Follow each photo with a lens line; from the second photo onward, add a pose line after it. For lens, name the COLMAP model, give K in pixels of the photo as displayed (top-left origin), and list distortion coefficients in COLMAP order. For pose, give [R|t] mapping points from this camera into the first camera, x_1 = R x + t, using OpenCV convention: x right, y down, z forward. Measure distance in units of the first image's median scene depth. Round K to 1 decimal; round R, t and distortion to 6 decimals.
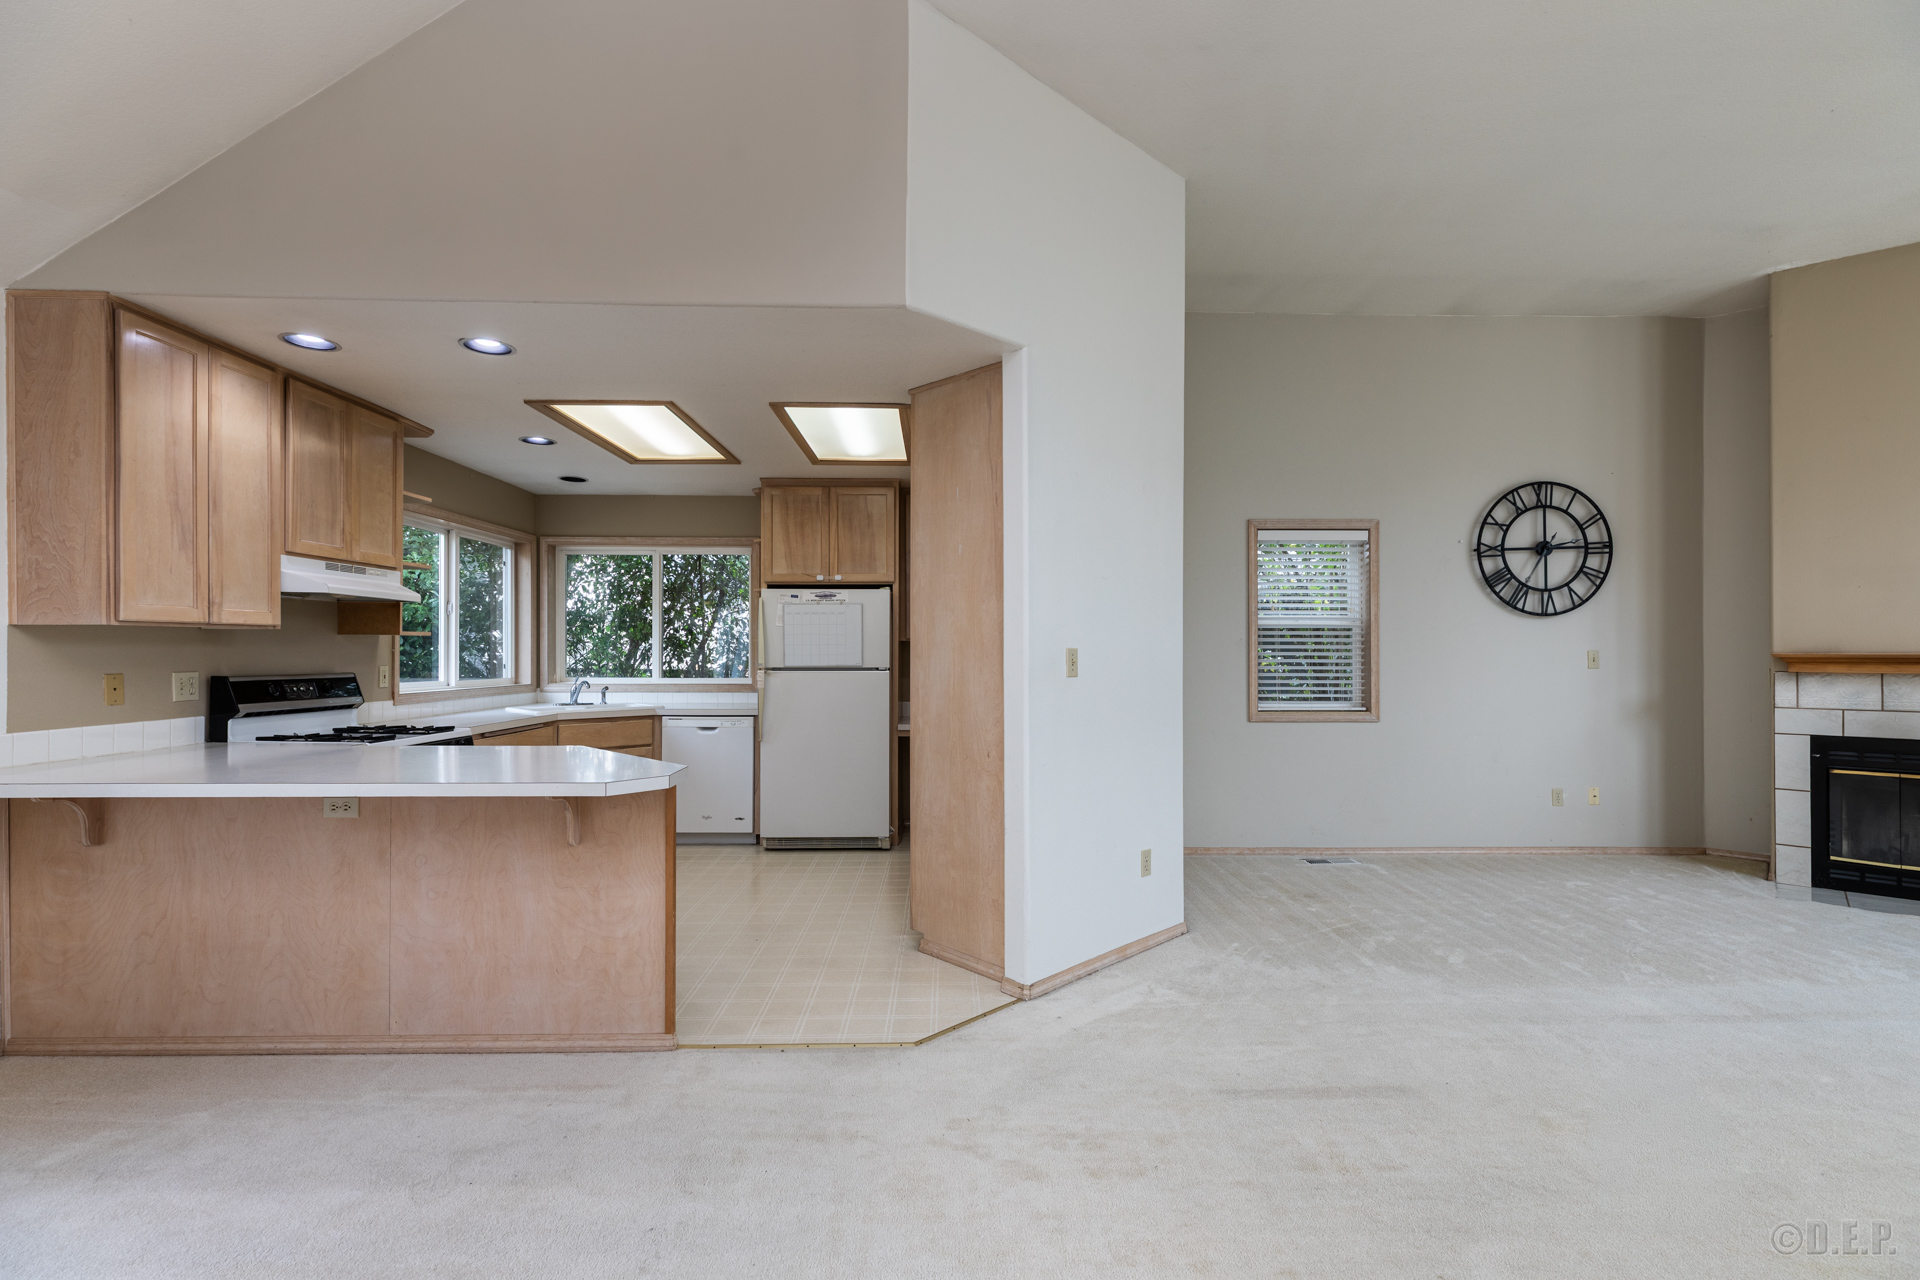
lens RADIAL K [[855.7, 0, 959.4], [0, 855.7, 647.3], [0, 0, 1]] dist [0.001778, -0.000064]
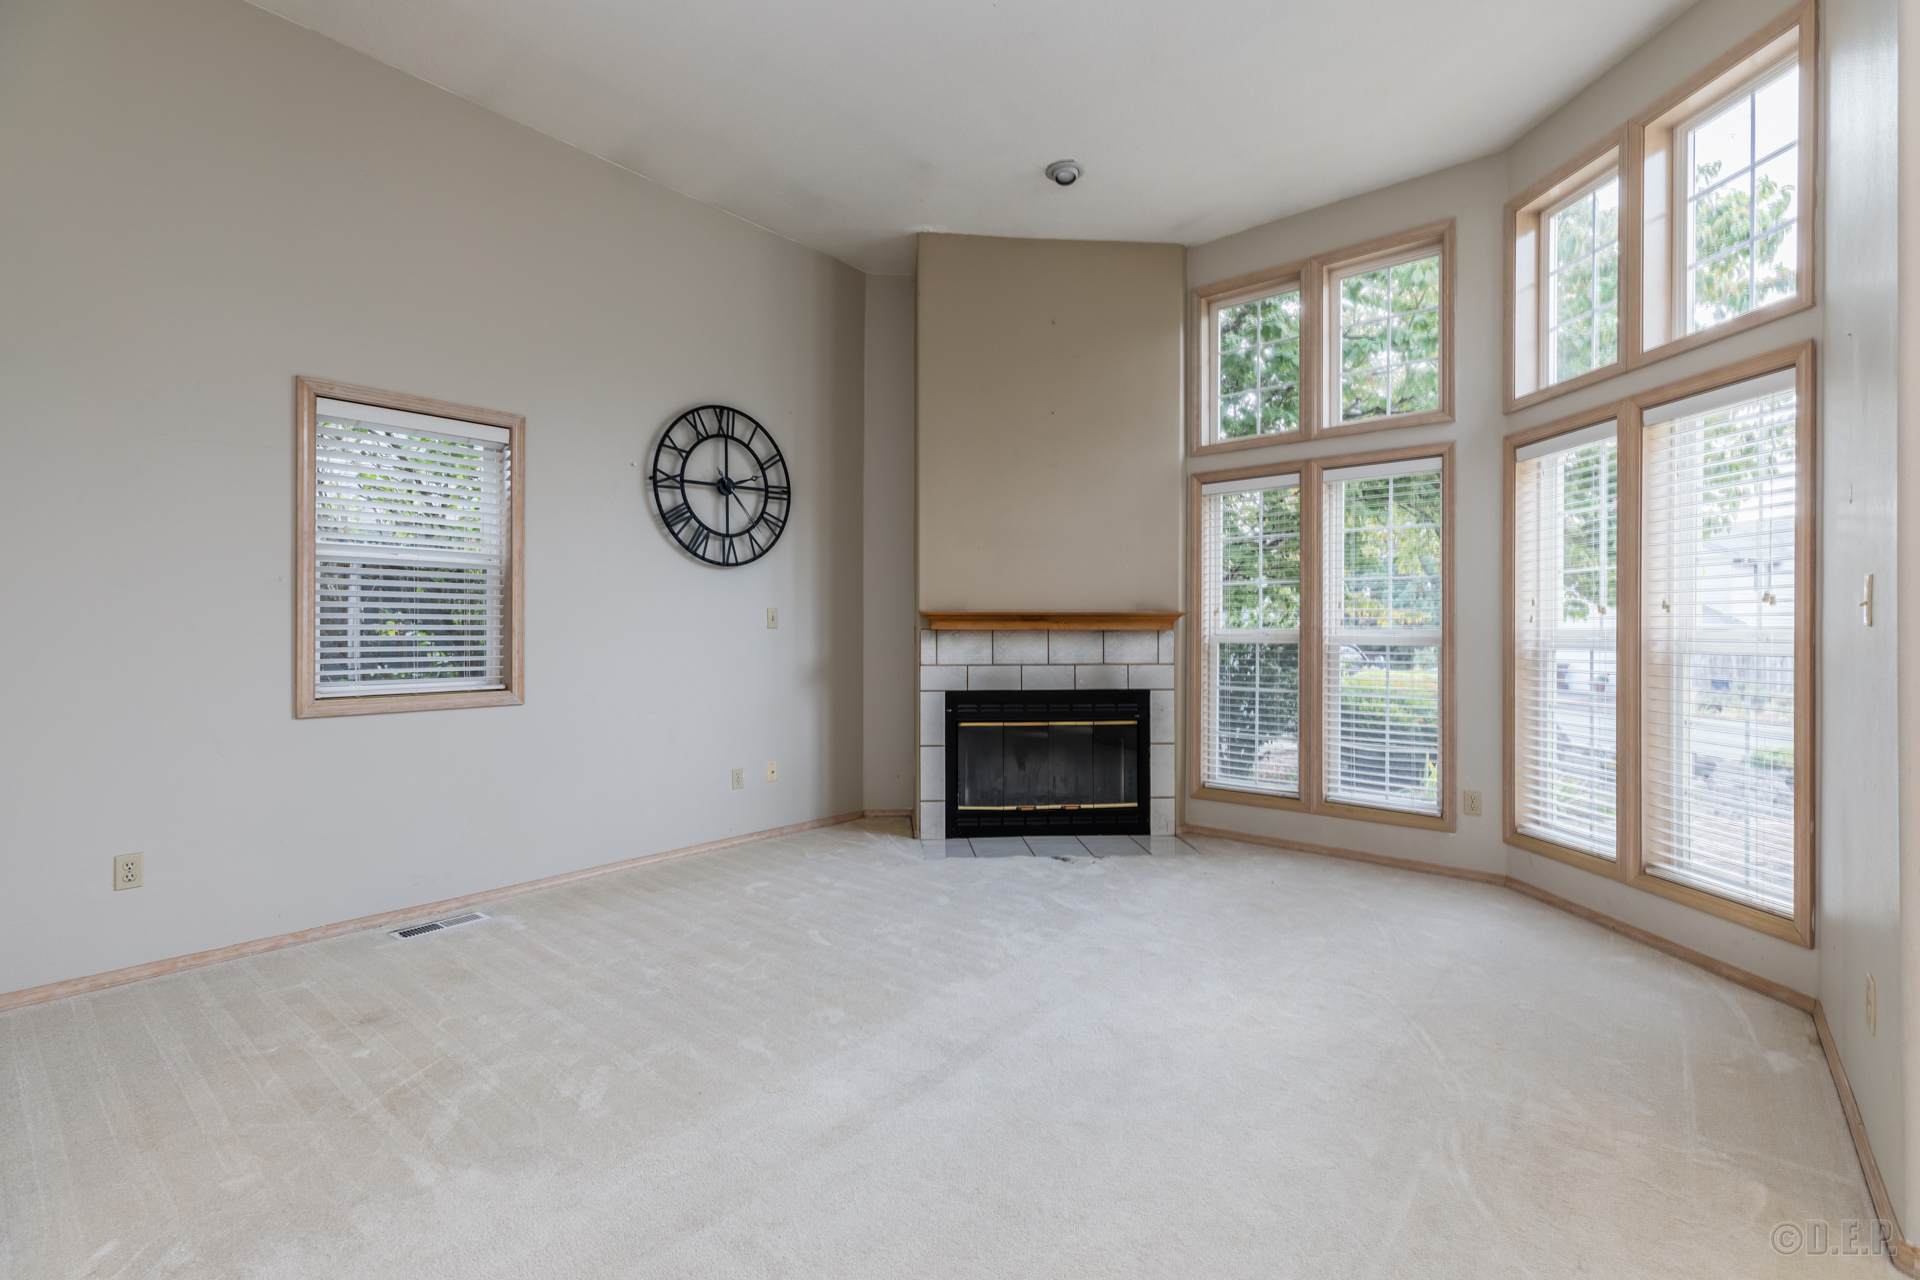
lens RADIAL K [[855.7, 0, 948.0], [0, 855.7, 626.4], [0, 0, 1]] dist [0.001778, -0.000064]
pose [[0.660663, 0.003047, 0.750676, 0.248211], [-0.005982, 0.999981, 0.001206, 0.026356], [-0.750659, -0.005287, 0.660669, 0.353687]]
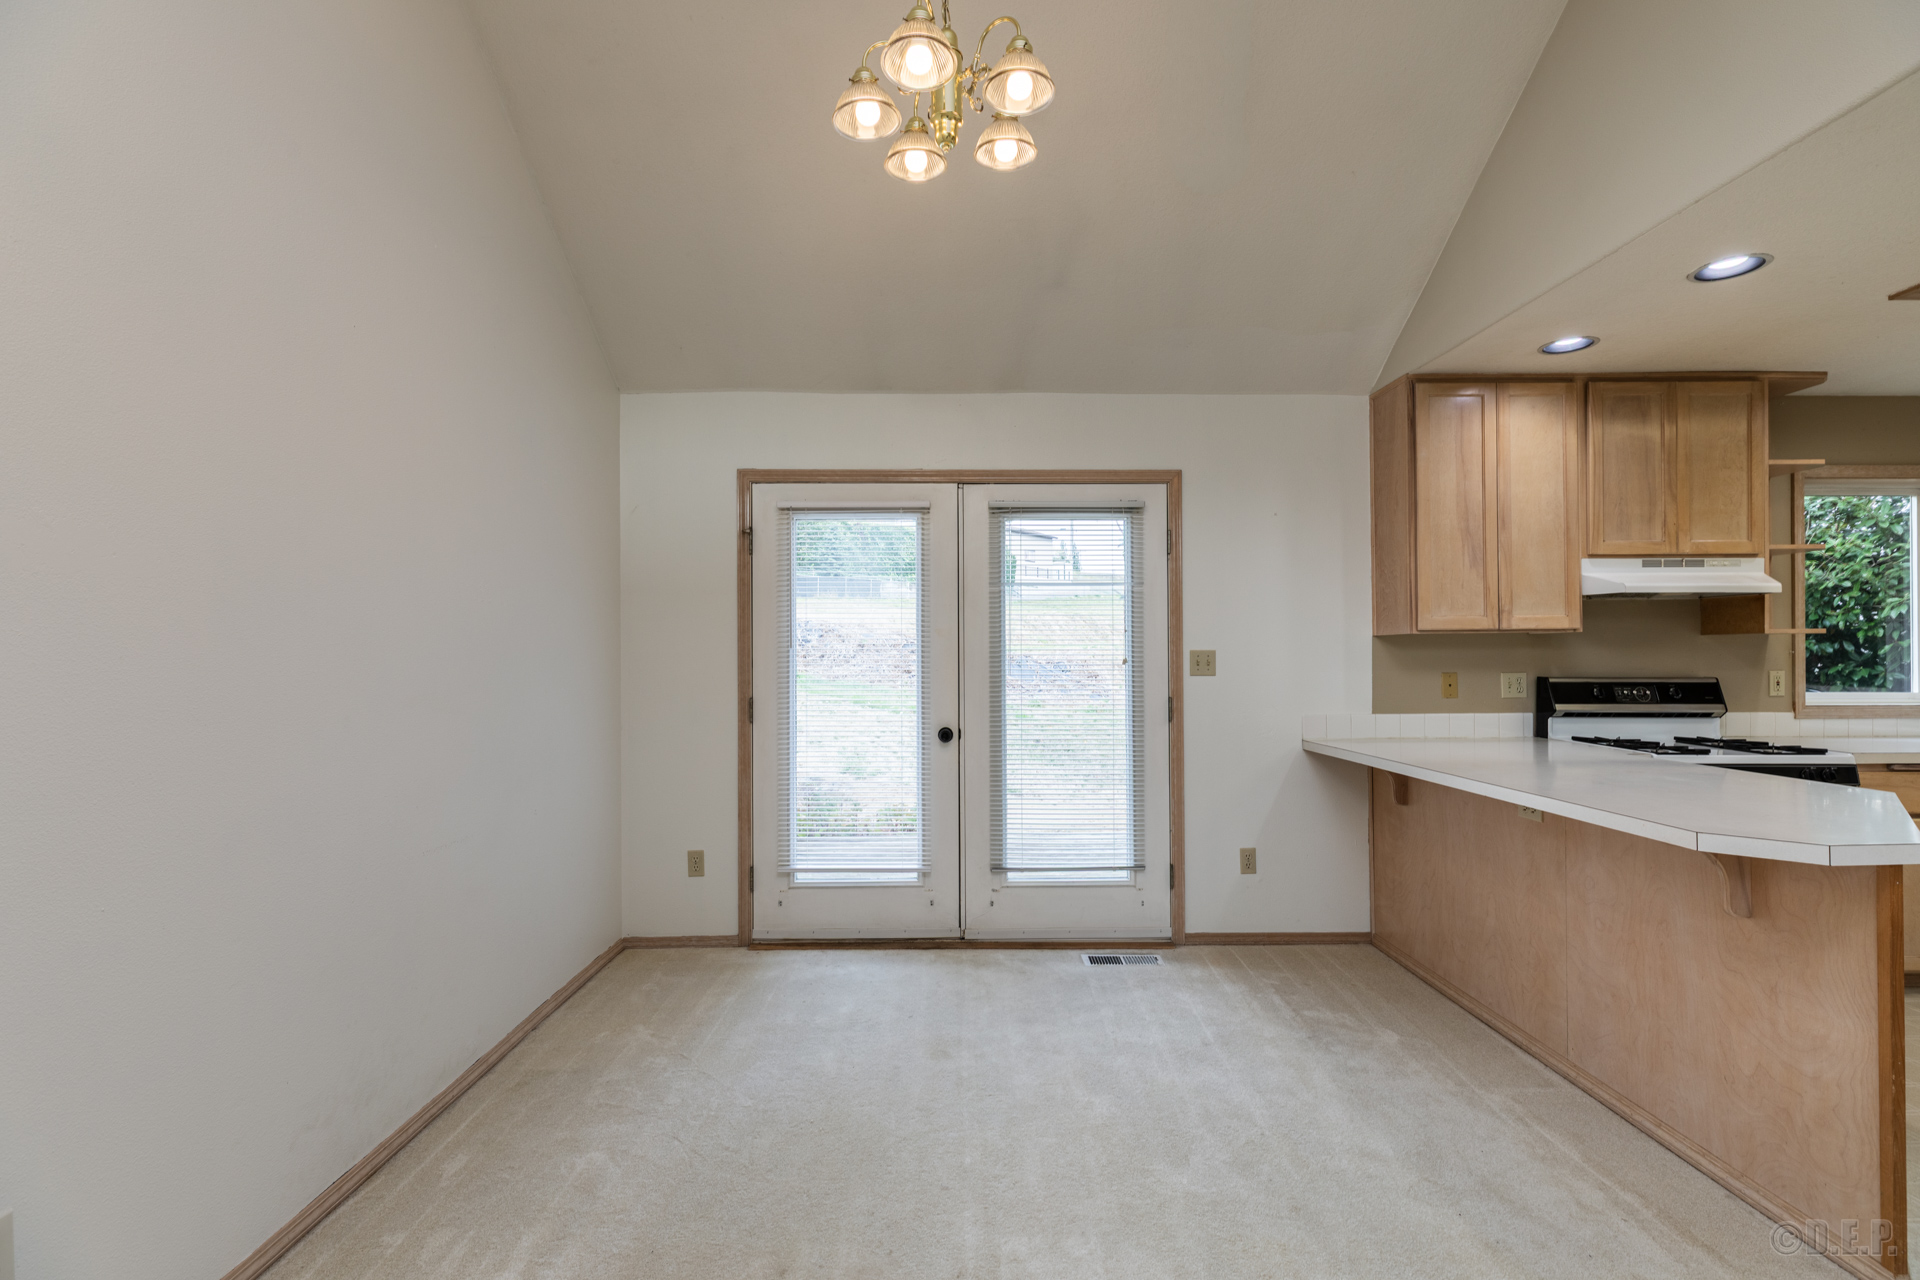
lens RADIAL K [[855.7, 0, 965.5], [0, 855.7, 652.6], [0, 0, 1]] dist [0.001778, -0.000064]
pose [[0.003536, -0.006628, -0.999972, 0.182601], [0.009259, 0.999935, -0.006595, 0.002544], [0.999951, -0.009235, 0.003598, 0.218571]]
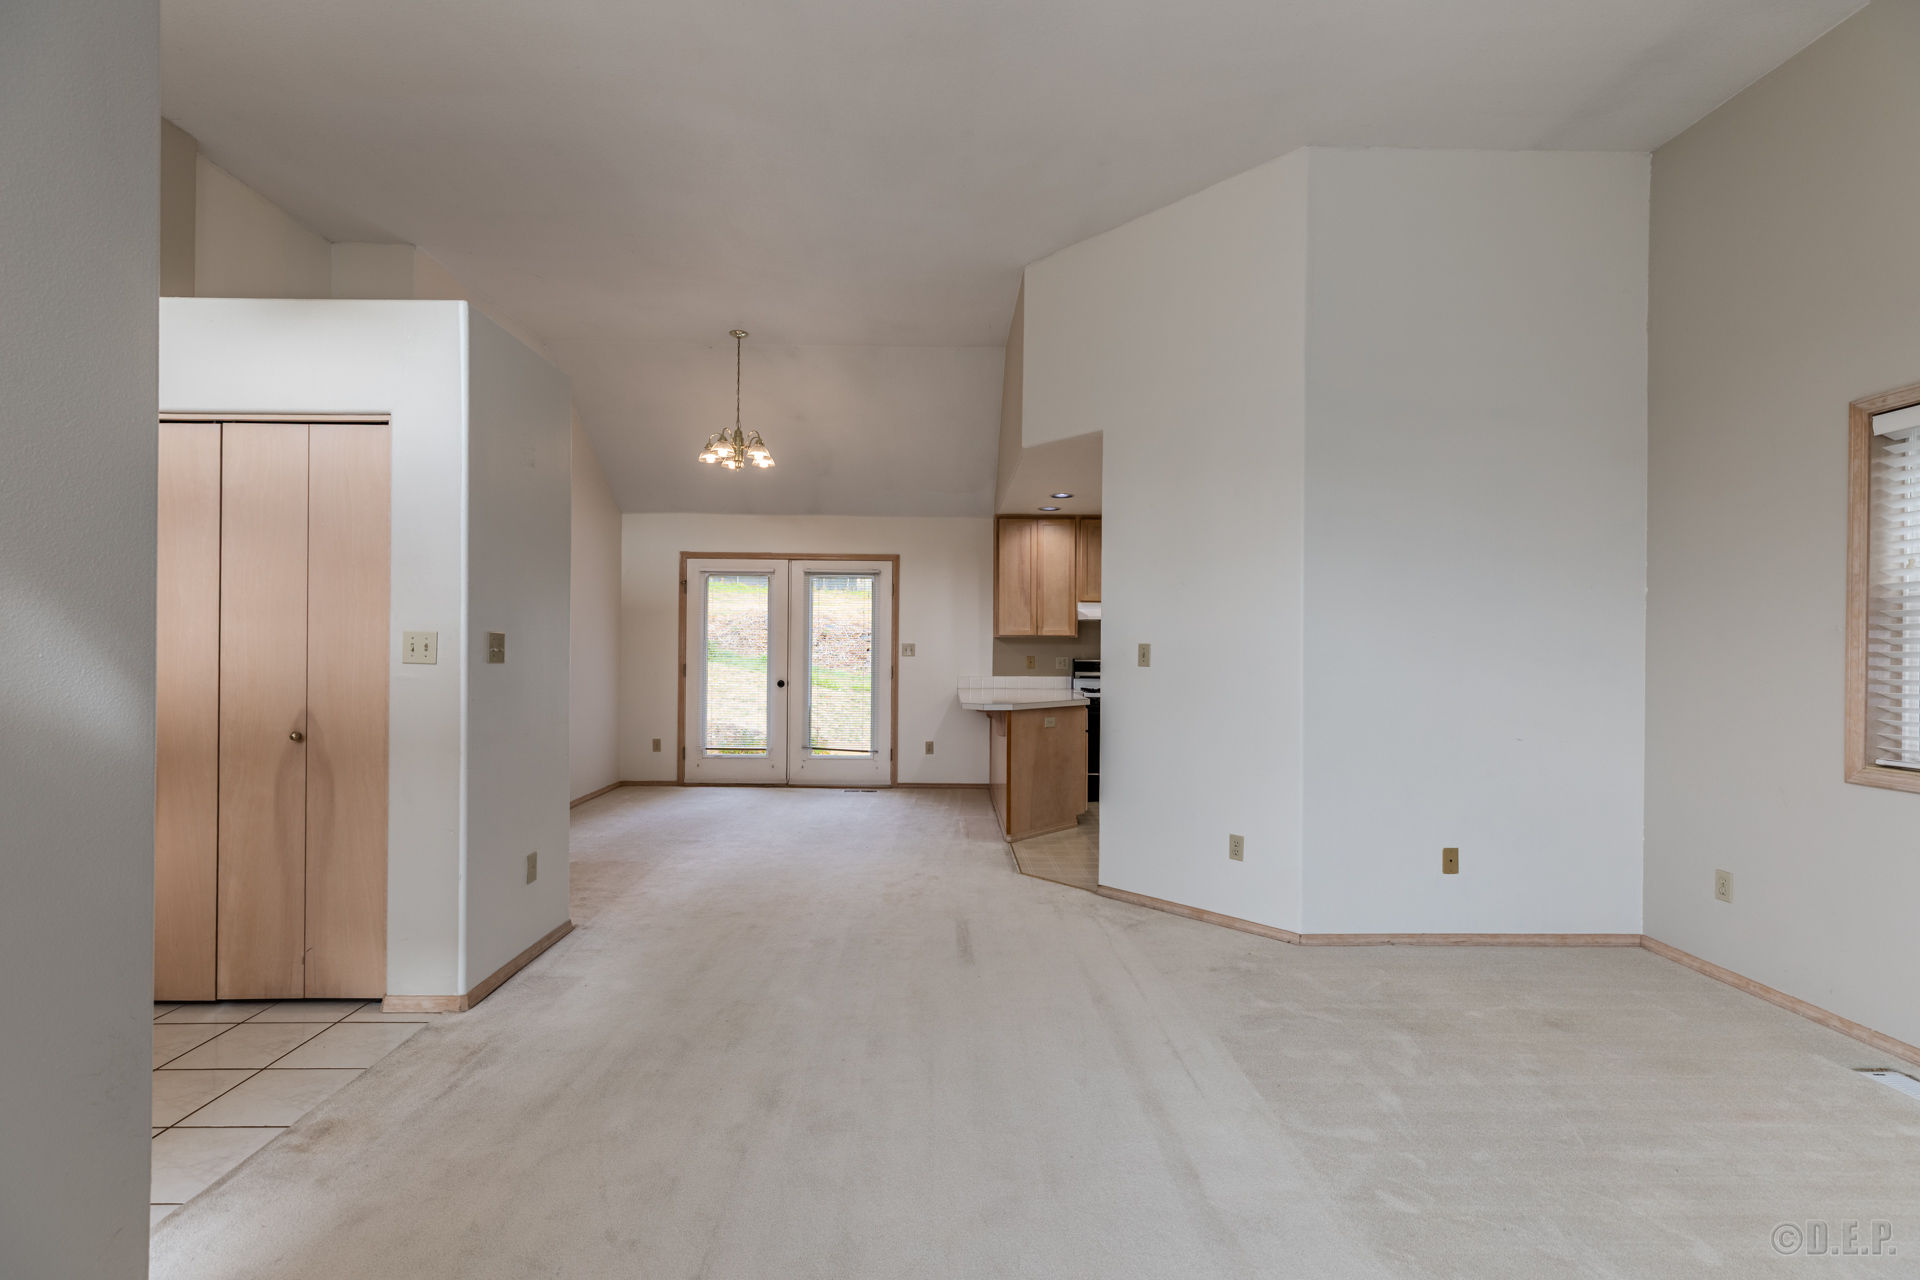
lens RADIAL K [[855.7, 0, 969.5], [0, 855.7, 644.9], [0, 0, 1]] dist [0.001778, -0.000064]
pose [[0.014167, -0.004607, -0.999889, 1.117723], [-0.002941, 0.999985, -0.004649, 0.007507], [0.999895, 0.003006, 0.014153, 0.577514]]
